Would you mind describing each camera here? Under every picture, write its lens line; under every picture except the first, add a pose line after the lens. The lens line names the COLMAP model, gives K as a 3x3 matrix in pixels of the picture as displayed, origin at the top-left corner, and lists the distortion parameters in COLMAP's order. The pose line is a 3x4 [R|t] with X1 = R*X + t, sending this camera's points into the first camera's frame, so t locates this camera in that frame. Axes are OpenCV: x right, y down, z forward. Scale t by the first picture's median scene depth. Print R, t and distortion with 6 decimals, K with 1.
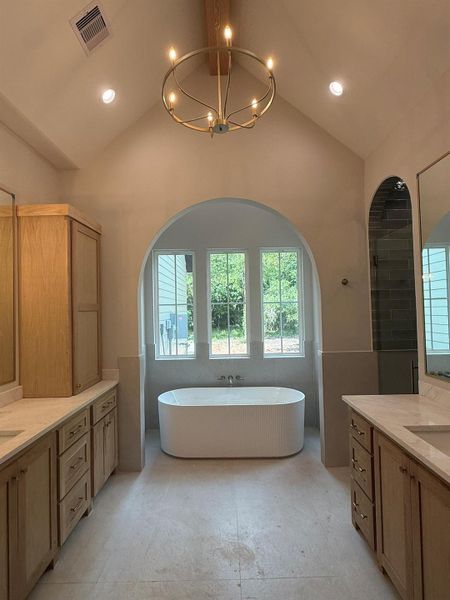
lens RADIAL K [[317.1, 0, 225.0], [0, 317.1, 300.0], [0, 0, 1]] dist [-0.017485, -0.000050]
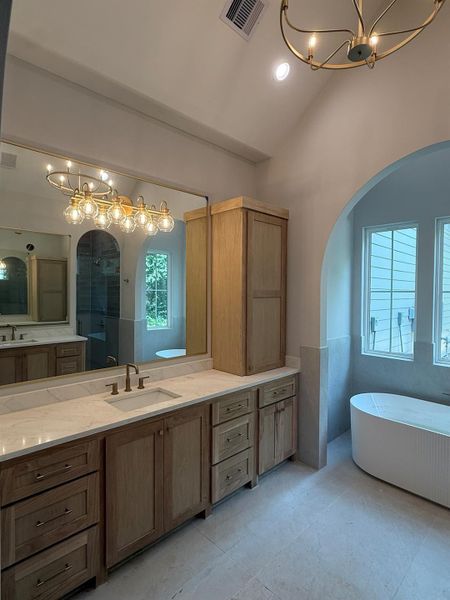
lens RADIAL K [[317.1, 0, 225.0], [0, 317.1, 300.0], [0, 0, 1]] dist [-0.017485, -0.000050]
pose [[0.689559, 0.045556, -0.722795, 0.236289], [-0.002765, 0.998178, 0.060274, -0.020204], [0.724224, -0.039564, 0.688429, 0.207489]]
